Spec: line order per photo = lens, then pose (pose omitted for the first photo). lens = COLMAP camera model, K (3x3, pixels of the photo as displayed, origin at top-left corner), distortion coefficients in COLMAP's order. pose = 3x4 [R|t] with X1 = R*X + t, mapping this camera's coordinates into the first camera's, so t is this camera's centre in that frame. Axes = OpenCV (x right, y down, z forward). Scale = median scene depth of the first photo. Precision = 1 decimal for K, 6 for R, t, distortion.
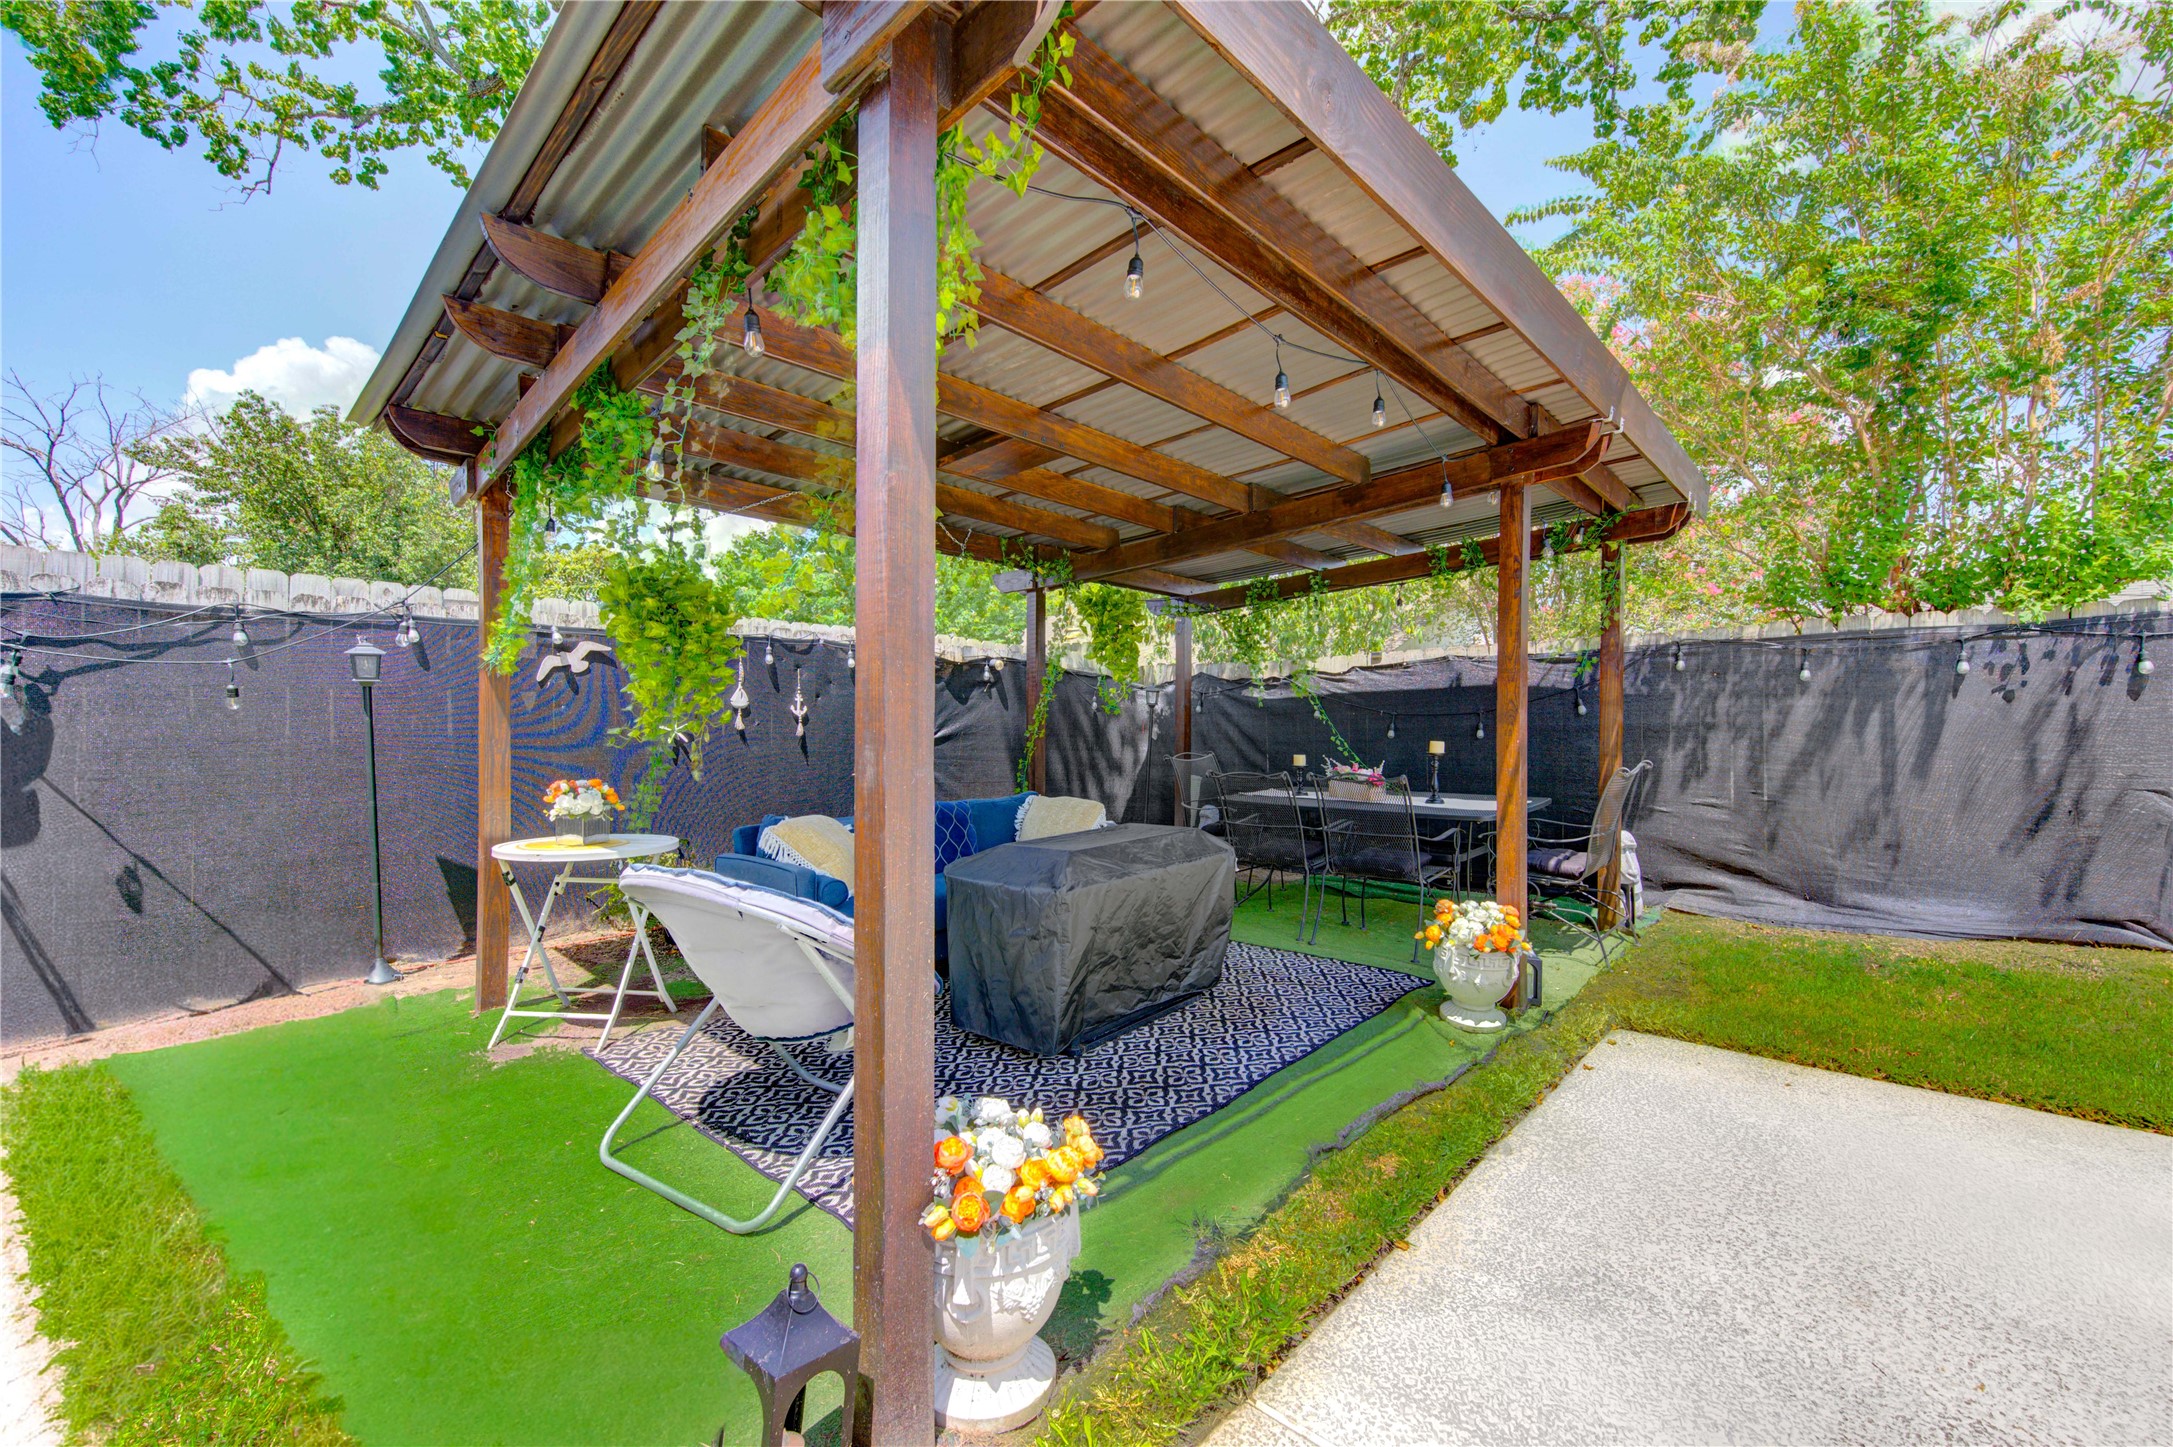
lens RADIAL K [[852.3, 0, 1093.3], [0, 852.3, 728.9], [0, 0, 1]] dist [0.001600, 0.000356]
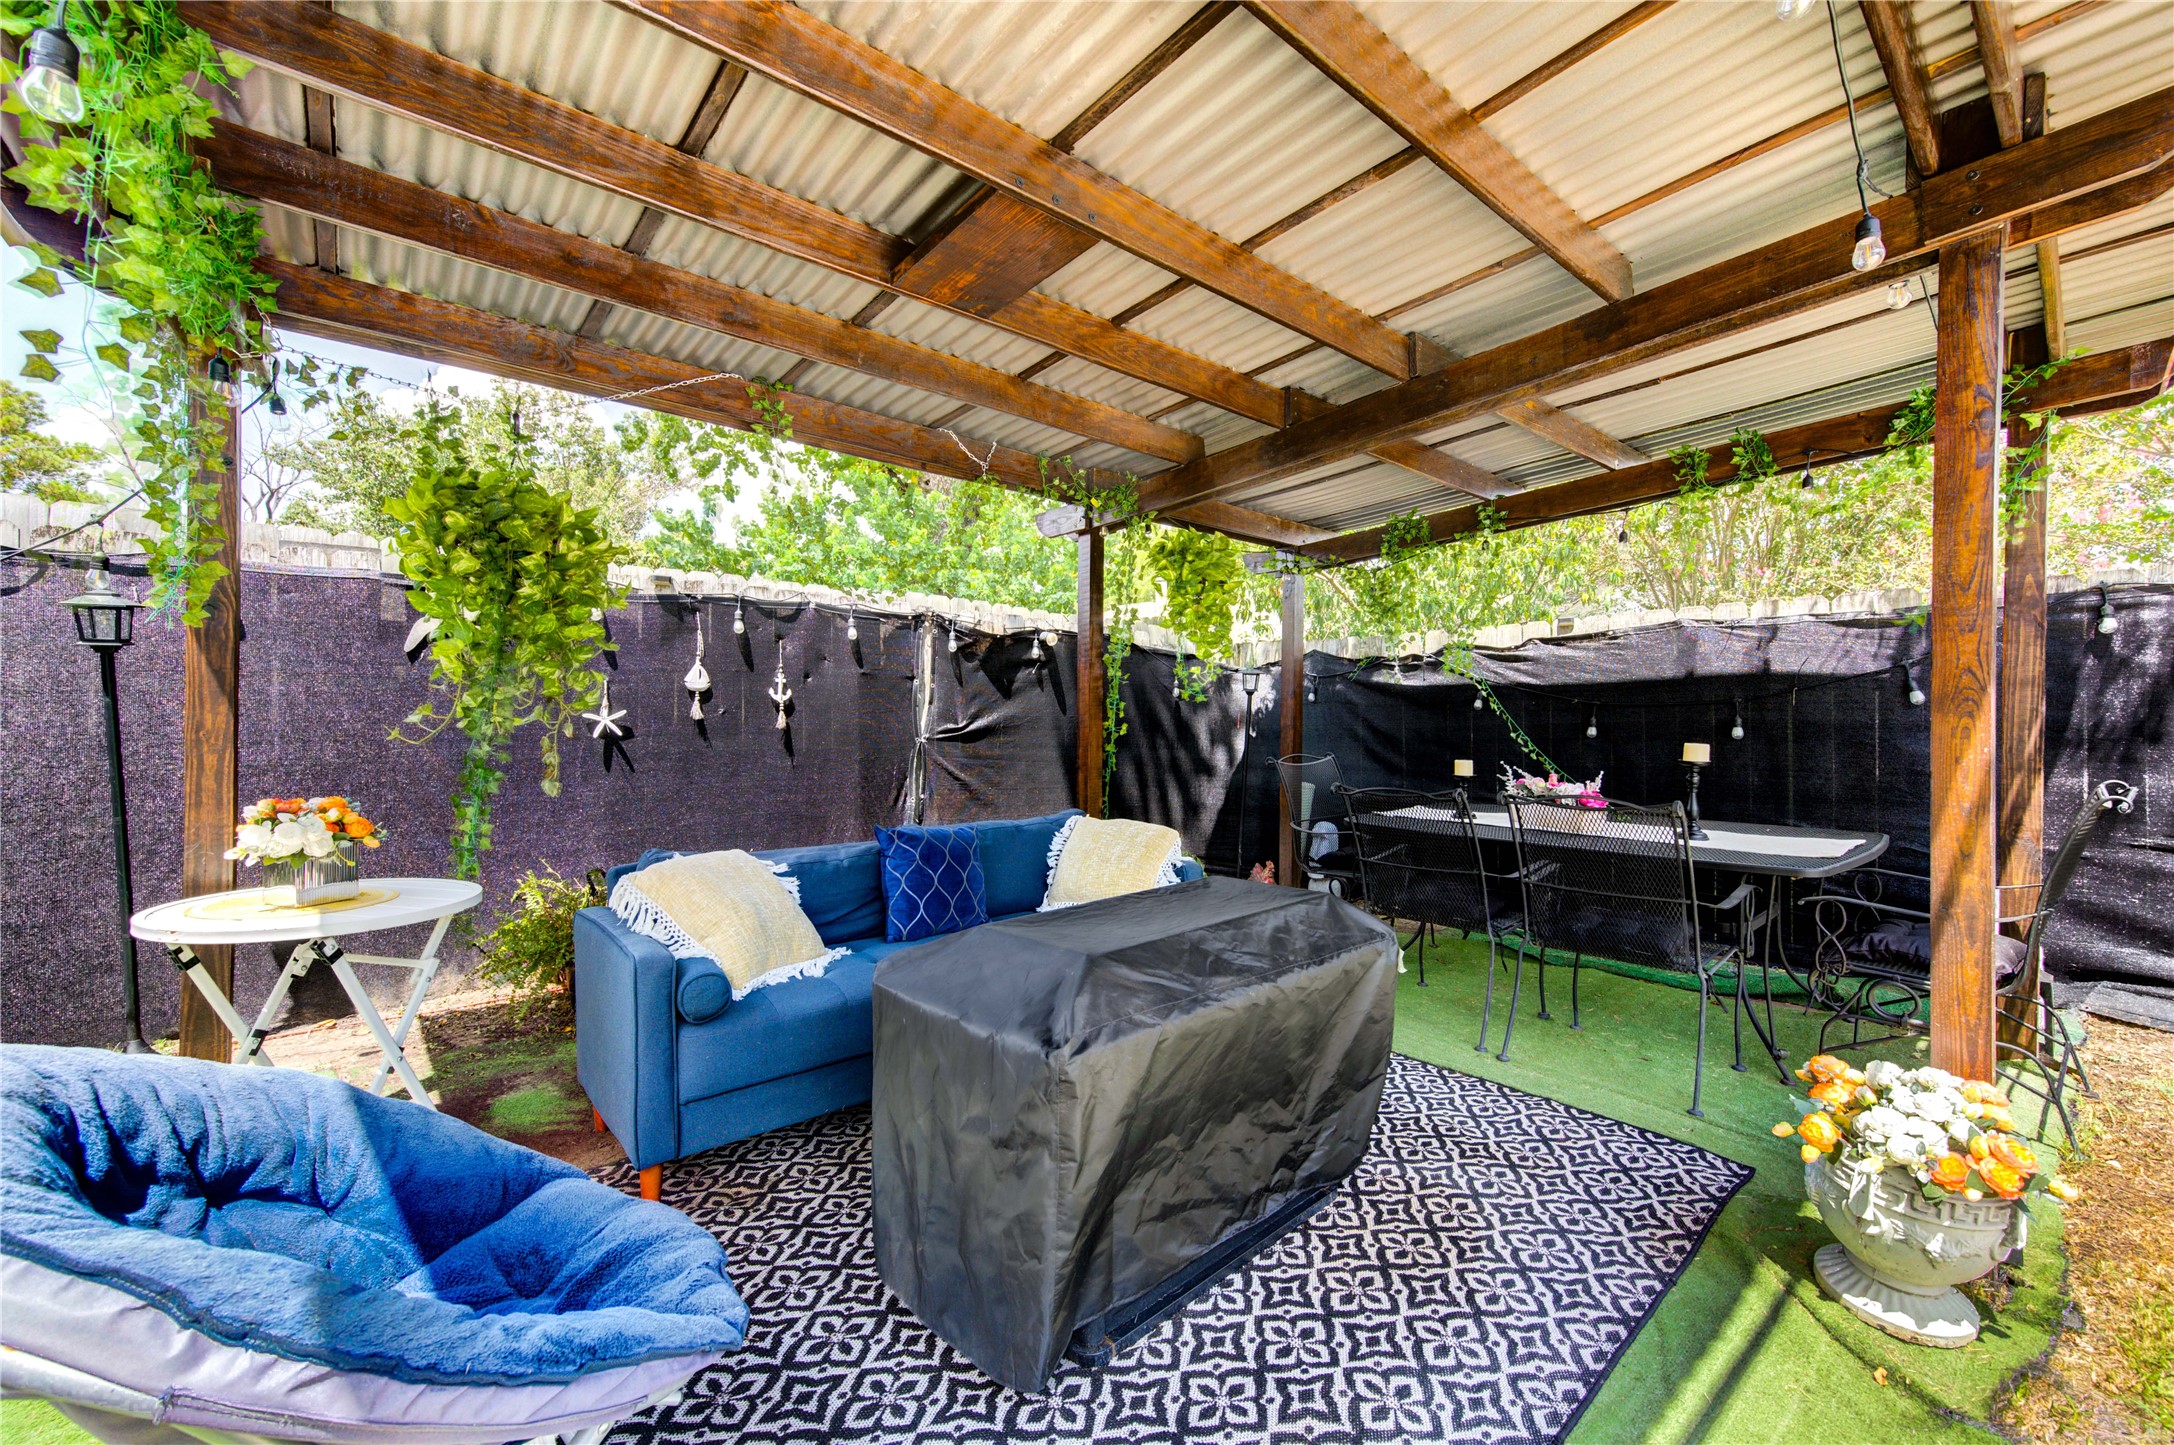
lens RADIAL K [[851.7, 0, 1086.0], [0, 851.7, 714.8], [0, 0, 1]] dist [-0.001231, -0.000088]
pose [[0.992675, 0.005258, -0.120699, 0.018408], [-0.006348, 0.999942, -0.008650, 0.000968], [0.120646, 0.009353, 0.992651, 0.277172]]
